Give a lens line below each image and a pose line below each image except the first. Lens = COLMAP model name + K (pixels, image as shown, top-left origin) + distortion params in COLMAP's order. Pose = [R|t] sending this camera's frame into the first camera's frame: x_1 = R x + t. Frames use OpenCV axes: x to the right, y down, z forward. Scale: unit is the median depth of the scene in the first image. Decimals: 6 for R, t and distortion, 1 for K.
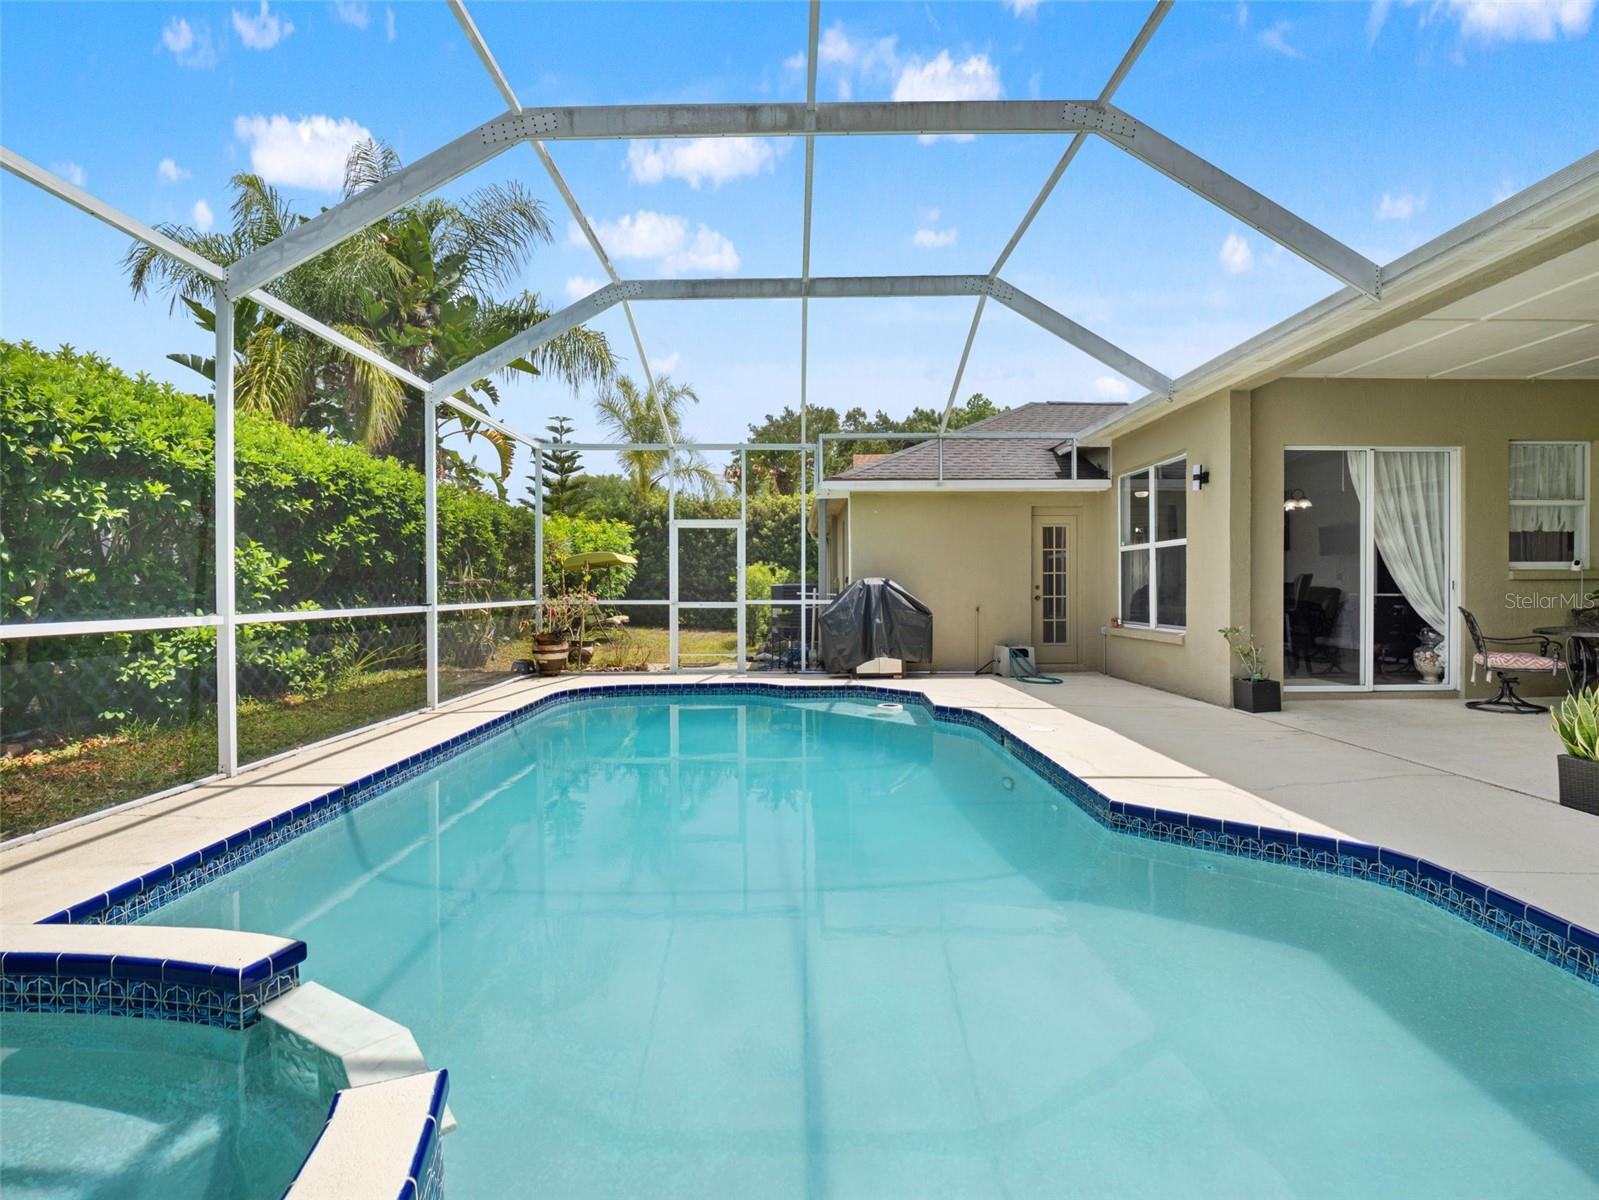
lens RADIAL K [[763.8, 0, 805.2], [0, 763.8, 593.1], [0, 0, 1]] dist [-0.010266, -0.006831]
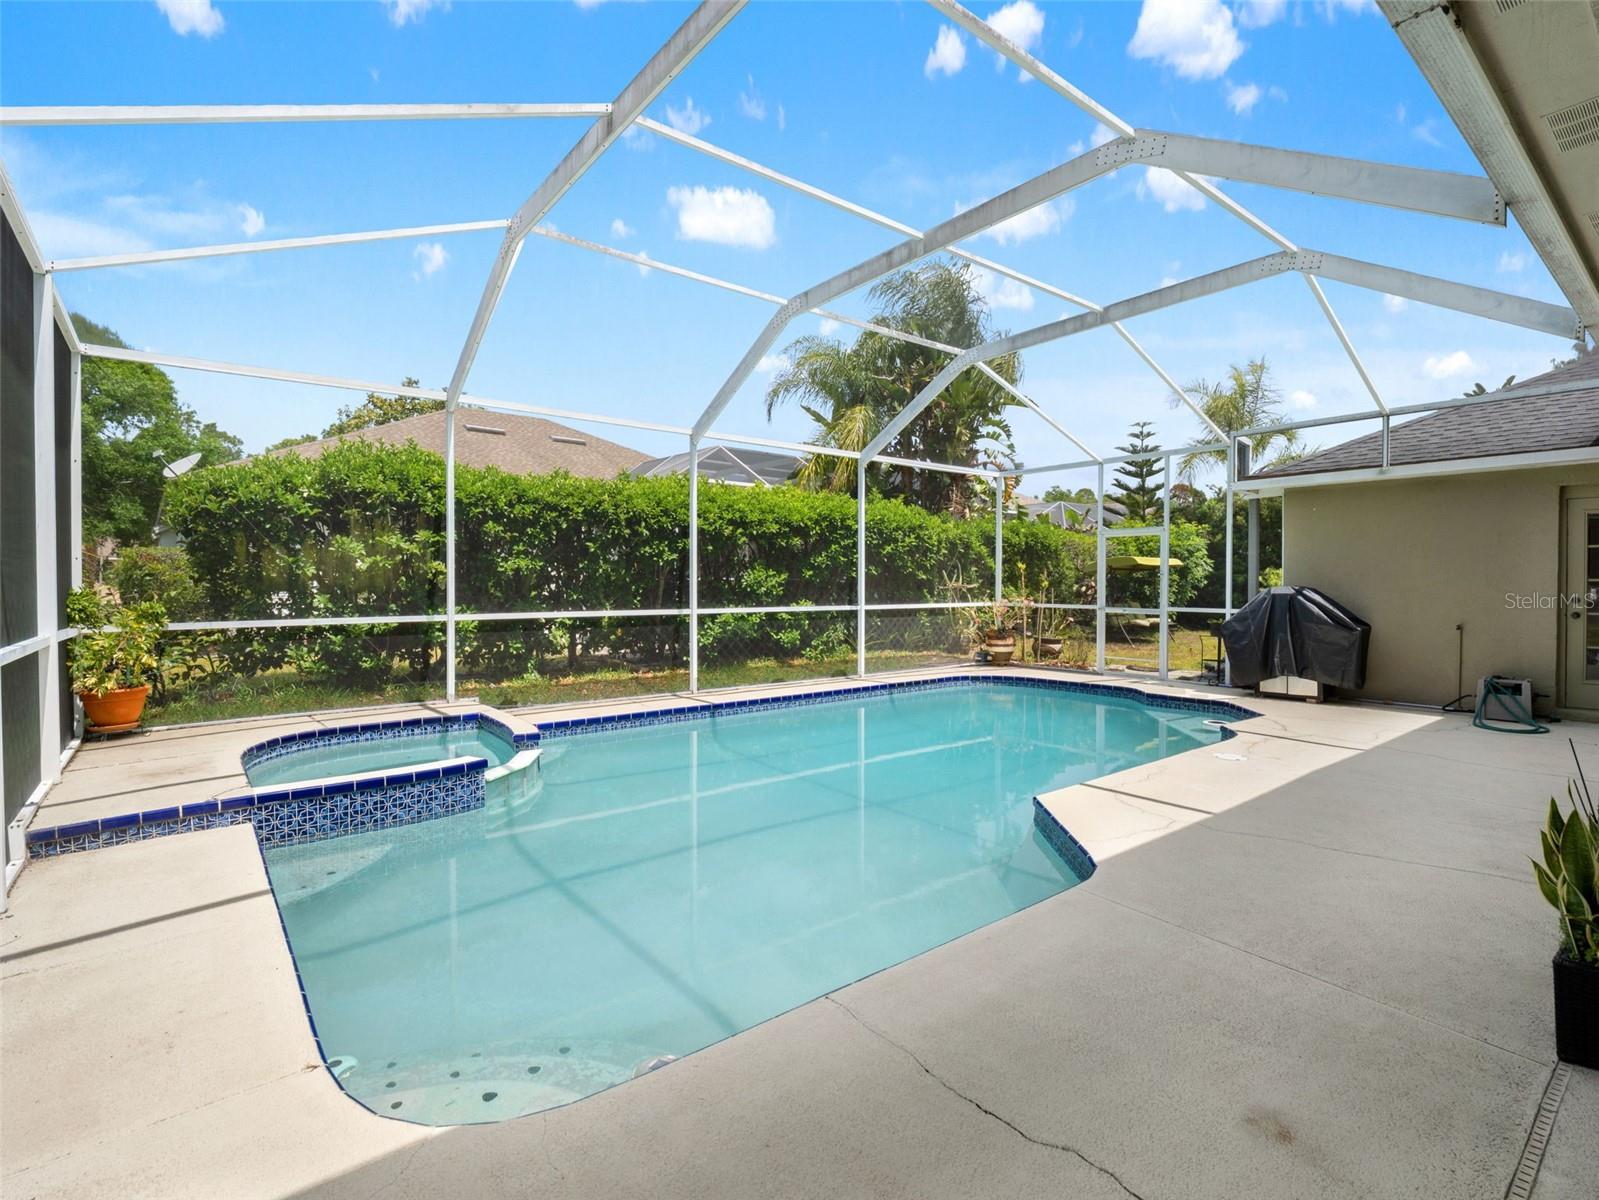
lens RADIAL K [[763.8, 0, 805.2], [0, 763.8, 593.1], [0, 0, 1]] dist [-0.010266, -0.006831]
pose [[0.615878, 0.014091, -0.787715, 0.479027], [-0.009144, 0.999901, 0.010737, -0.017814], [0.787788, 0.000590, 0.615946, 0.016508]]
